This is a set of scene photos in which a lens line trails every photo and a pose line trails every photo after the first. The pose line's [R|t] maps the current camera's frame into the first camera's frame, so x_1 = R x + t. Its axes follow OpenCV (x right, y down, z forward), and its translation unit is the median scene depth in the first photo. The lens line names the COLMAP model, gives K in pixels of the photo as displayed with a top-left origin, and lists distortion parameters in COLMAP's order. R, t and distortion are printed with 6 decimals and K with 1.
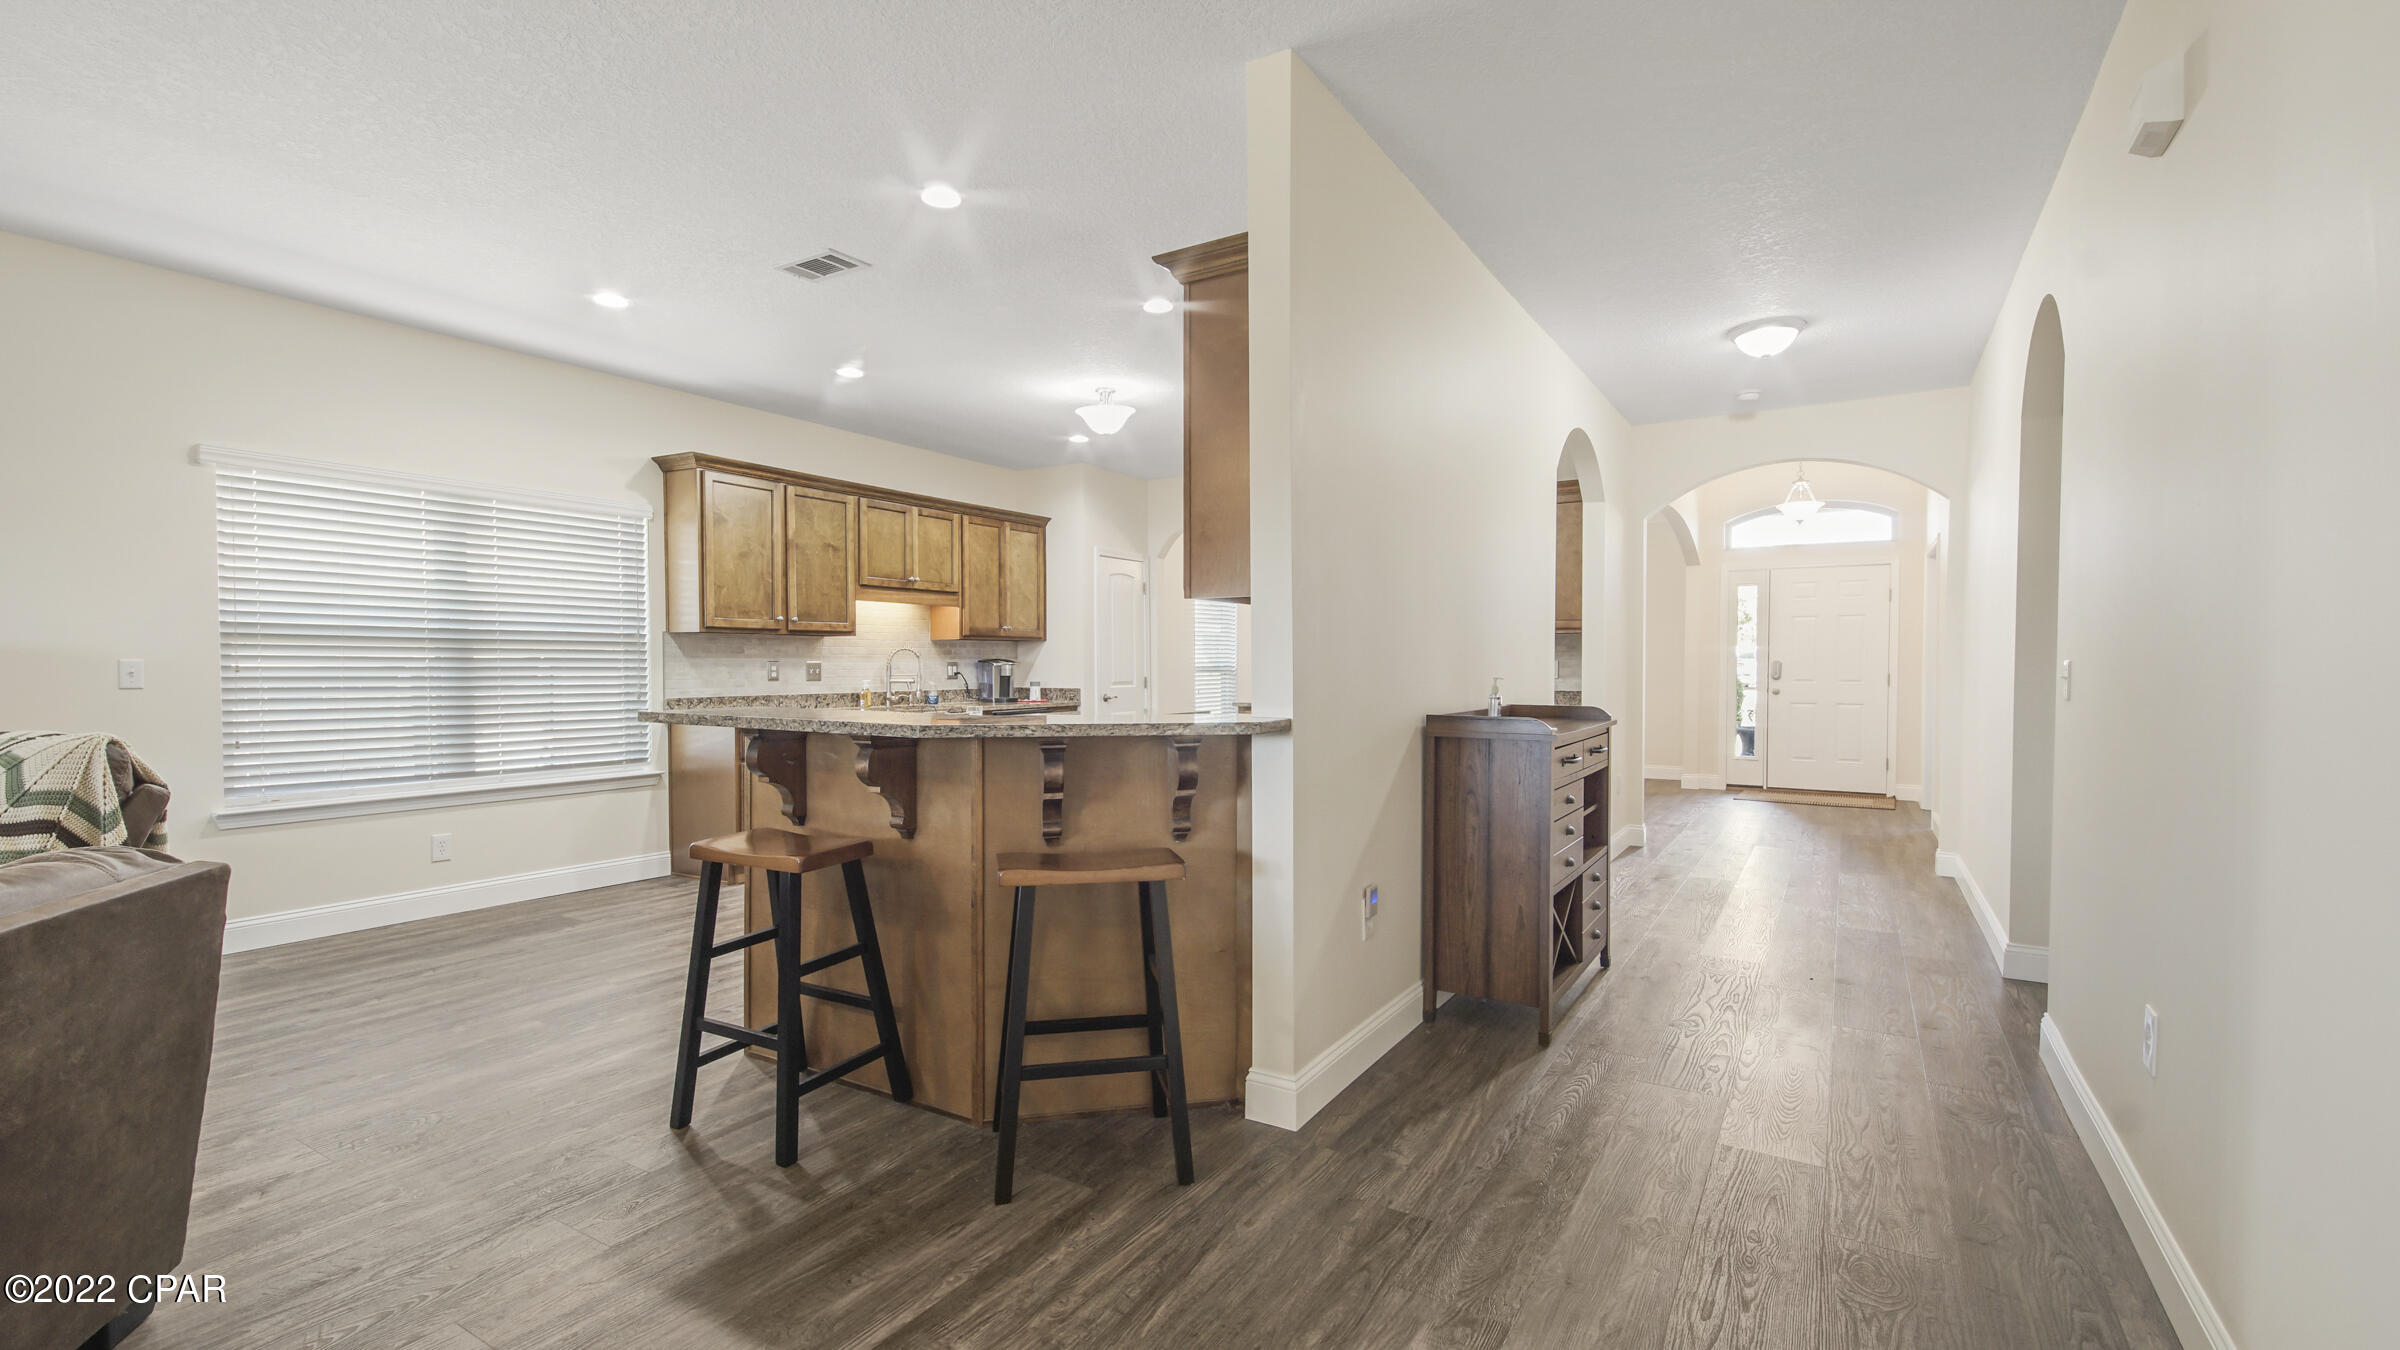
lens RADIAL K [[1036.8, 0, 1210.0], [0, 1036.8, 691.8], [0, 0, 1]] dist [0.017299, -0.010862]
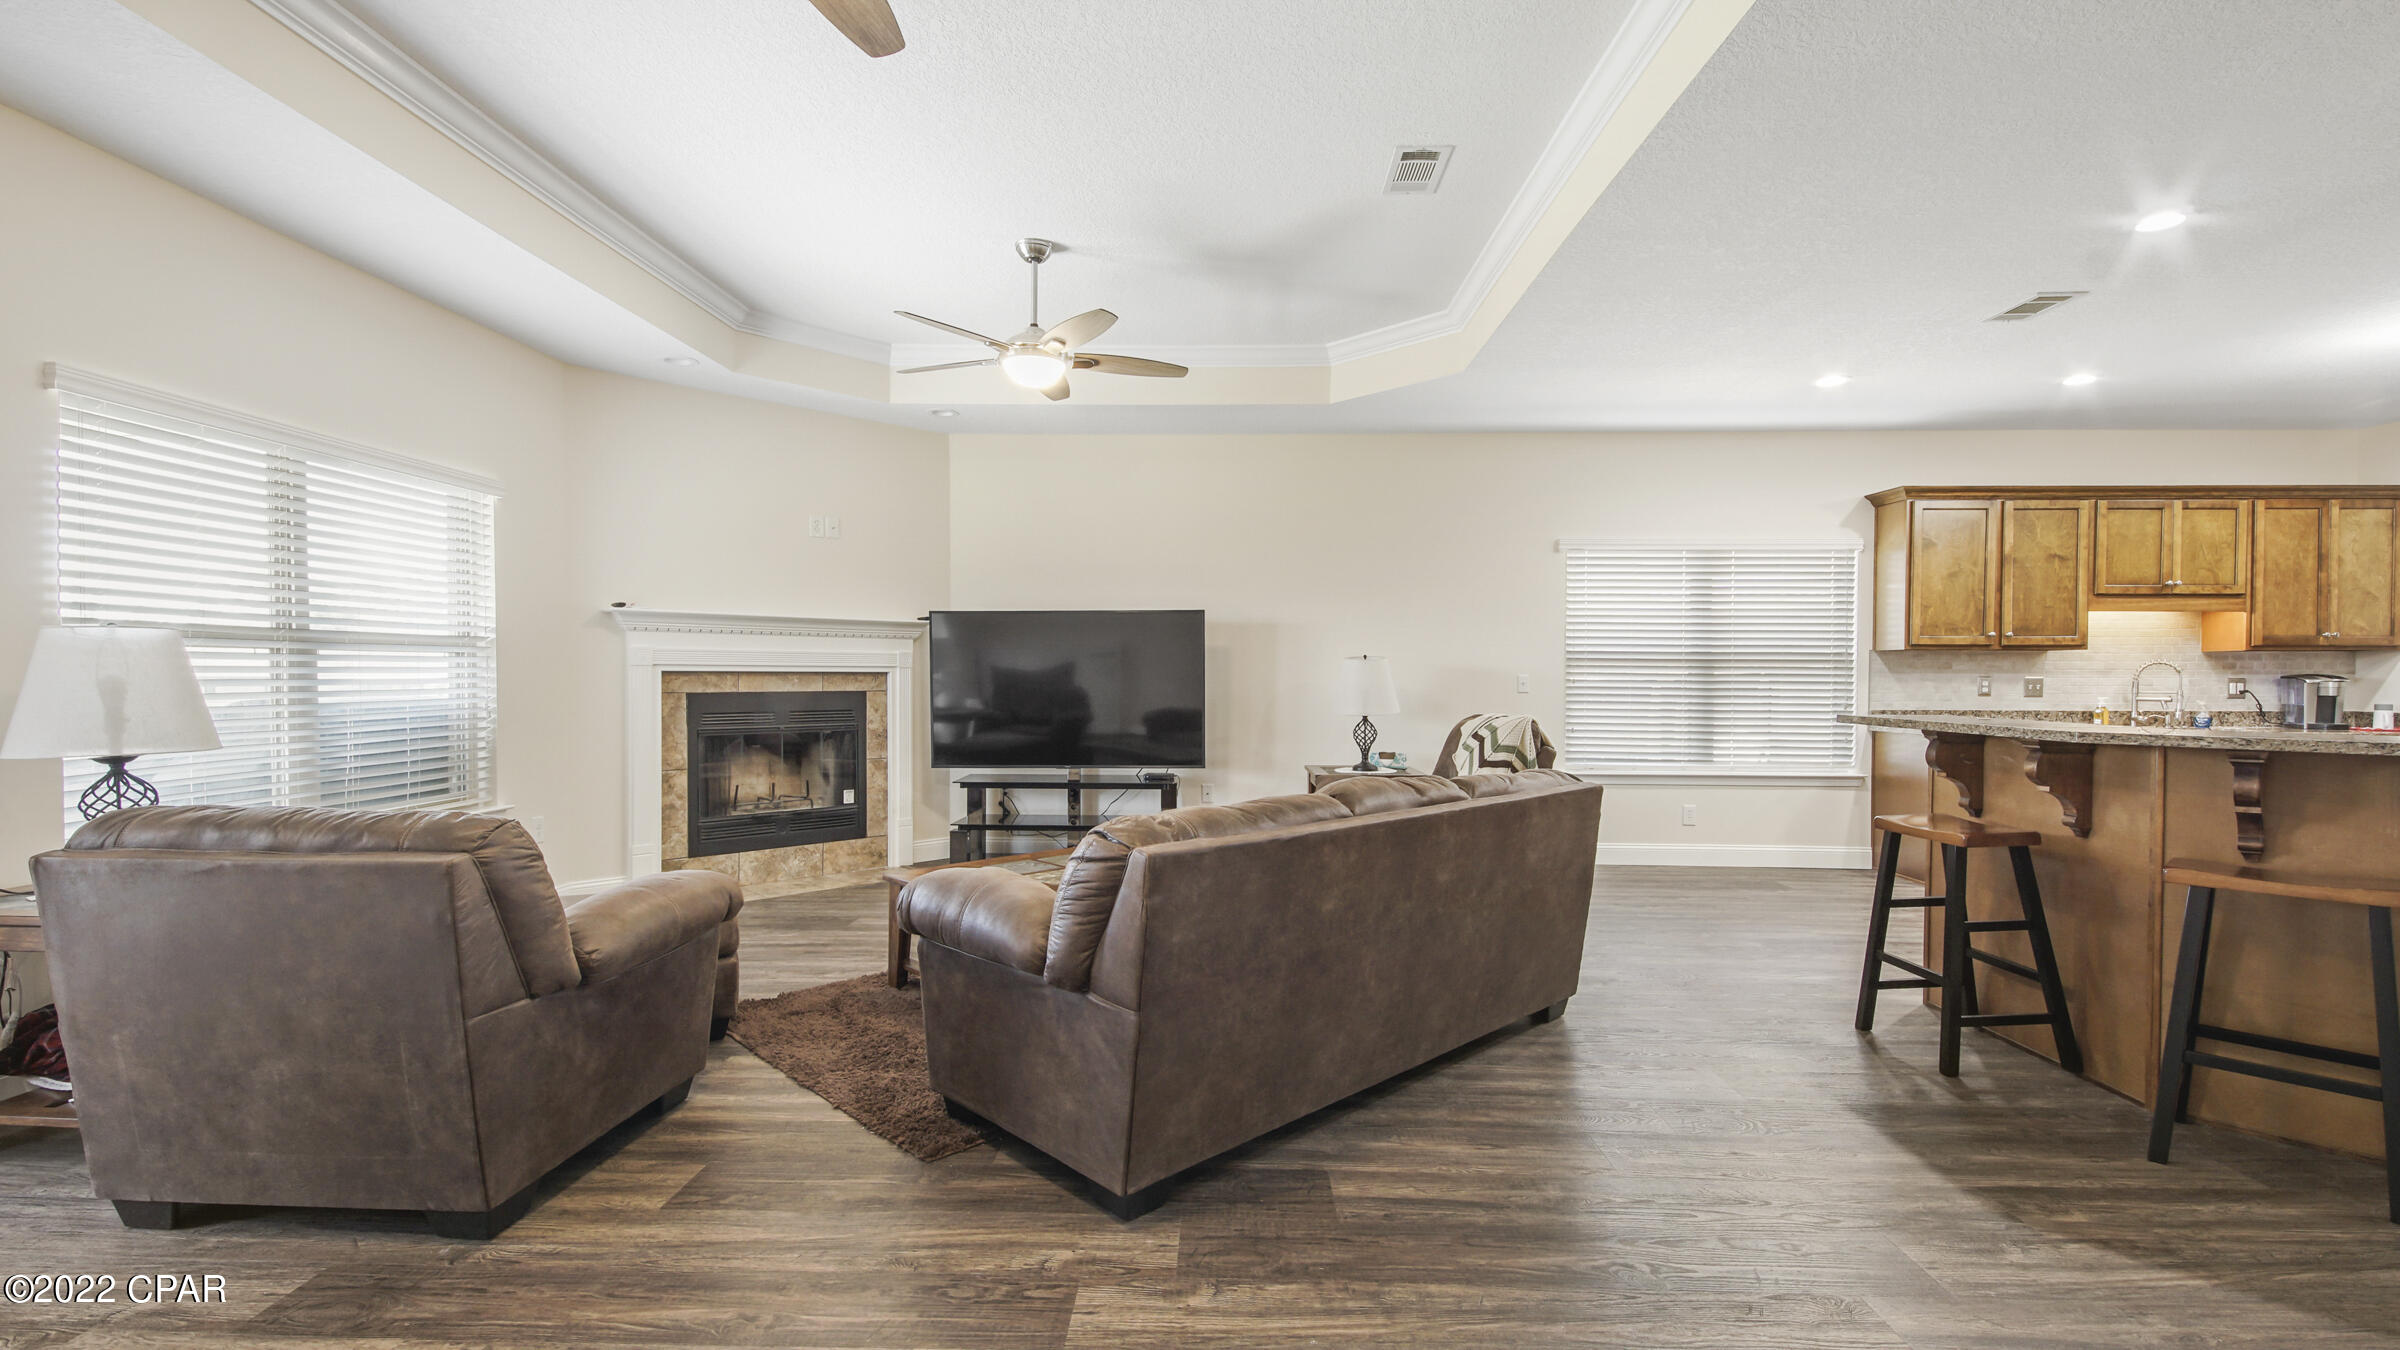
lens RADIAL K [[1036.8, 0, 1199.4], [0, 1036.8, 691.5], [0, 0, 1]] dist [0.017299, -0.010862]
pose [[0.486515, 0.015585, -0.873533, 0.103425], [-0.028139, 0.999602, 0.002162, 0.004839], [0.873219, 0.023529, 0.486760, -0.173472]]
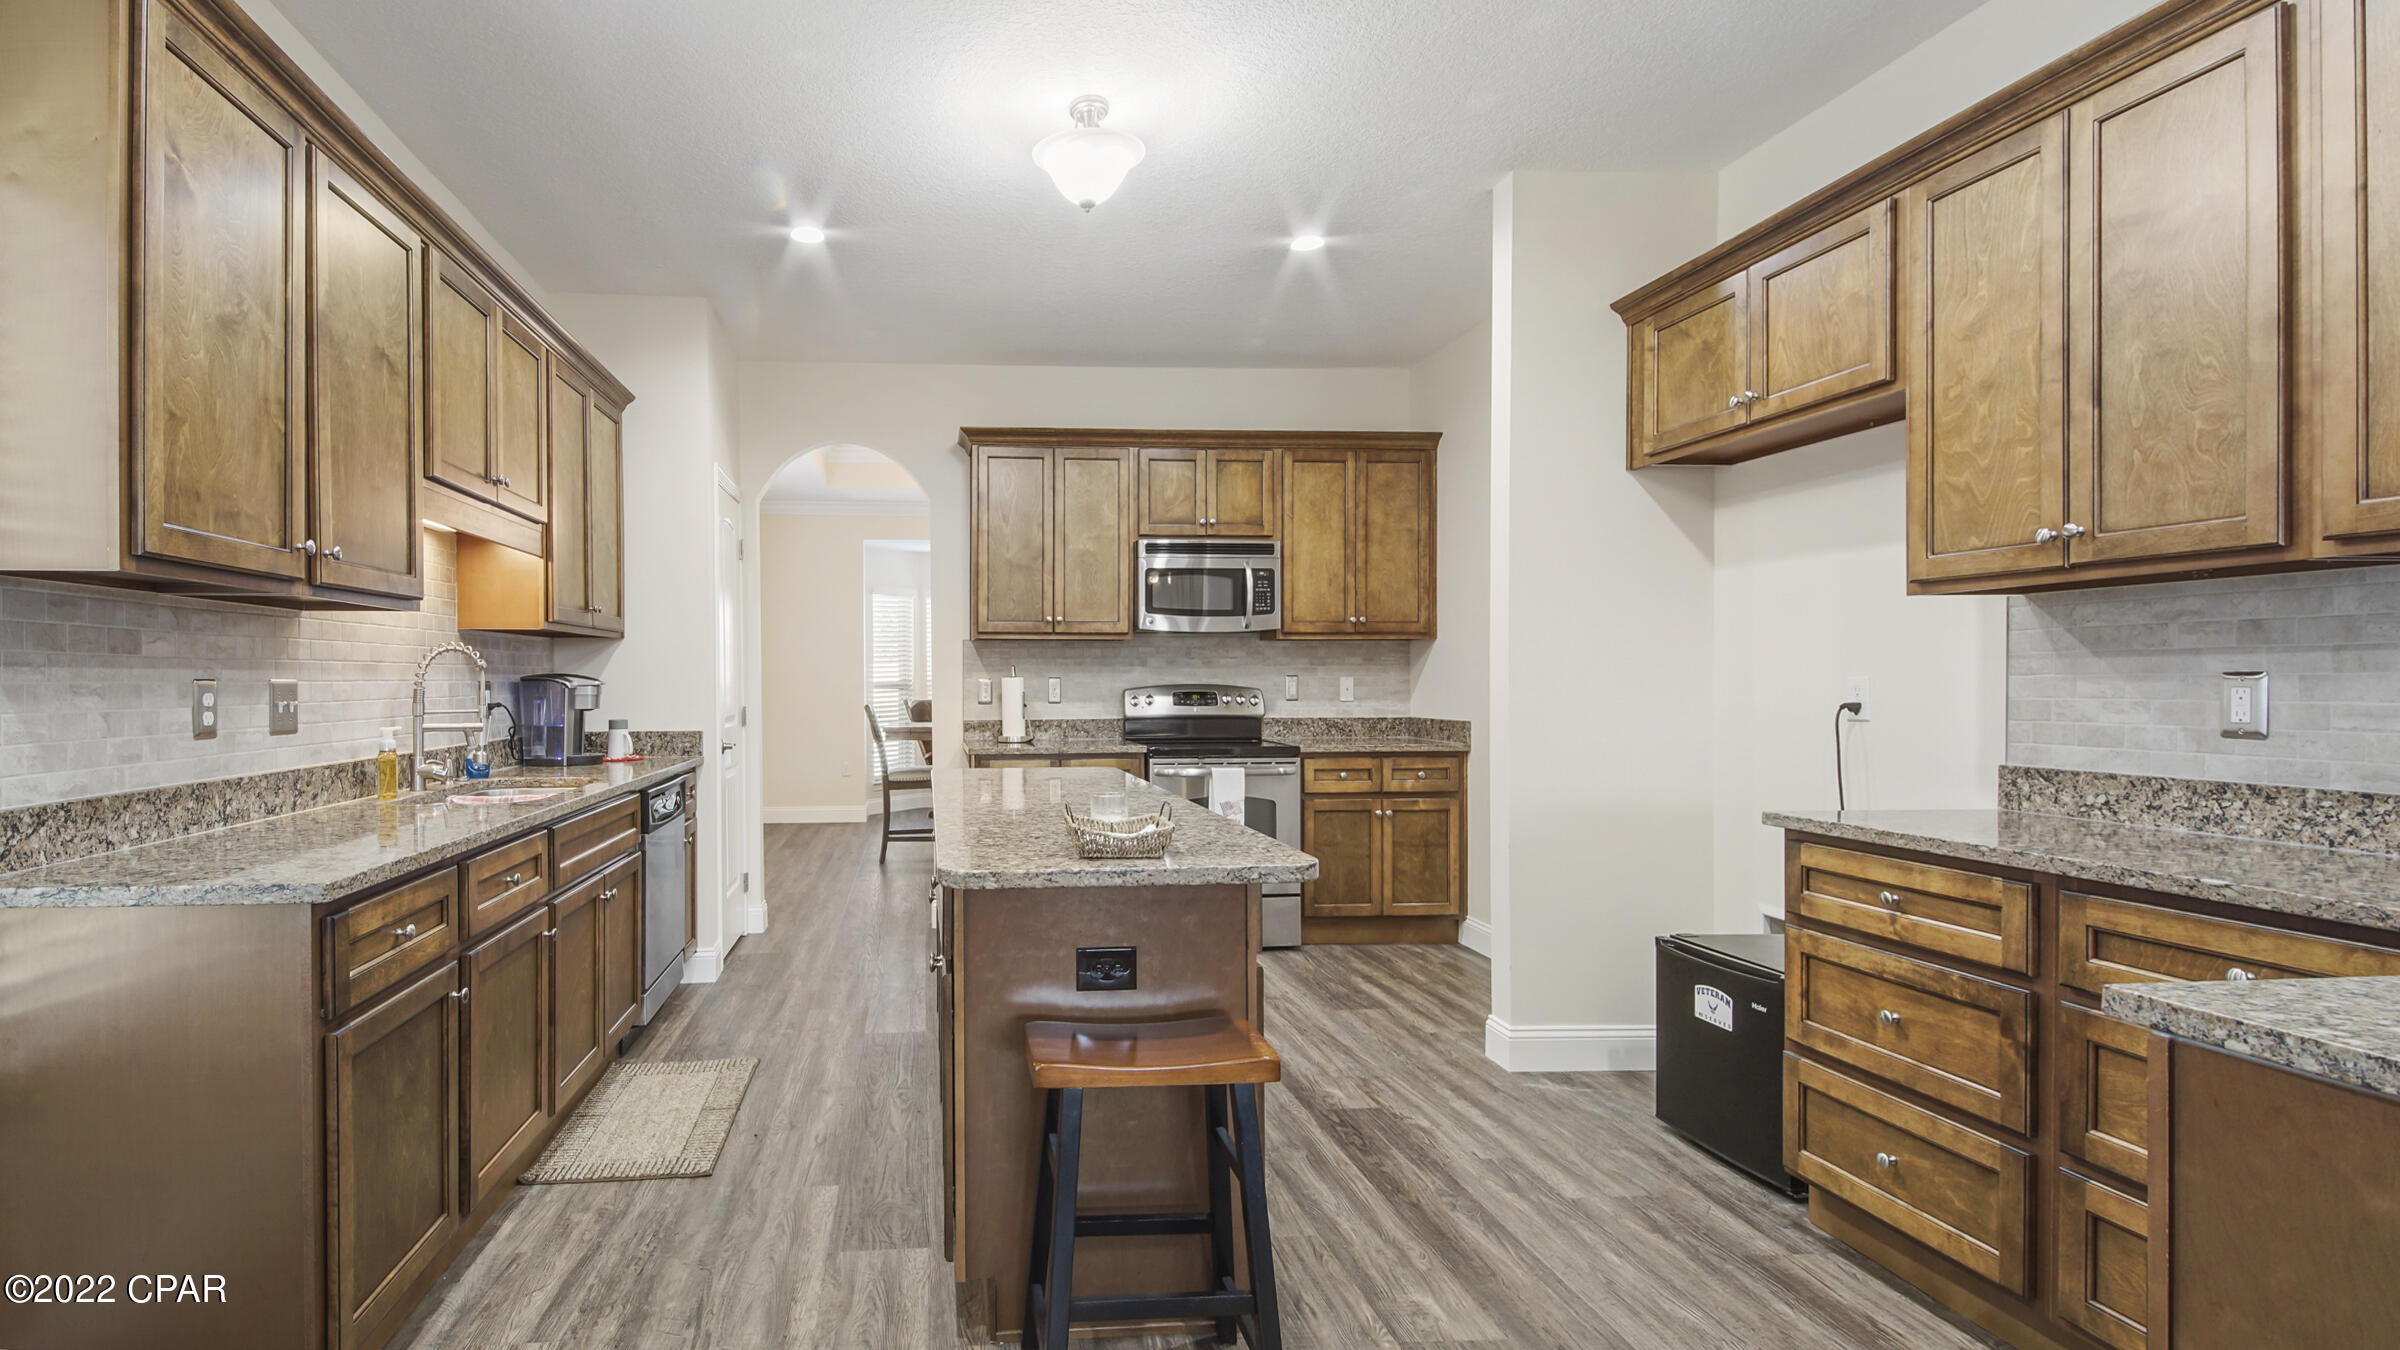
lens RADIAL K [[1208.9, 0, 1208.2], [0, 1208.9, 678.4], [0, 0, 1]] dist [0.004735, 0.001710]
pose [[0.715402, -0.000633, 0.698712, -0.518818], [0.020314, 0.999596, -0.019894, -0.017160], [-0.698417, 0.028425, 0.715126, 0.552034]]
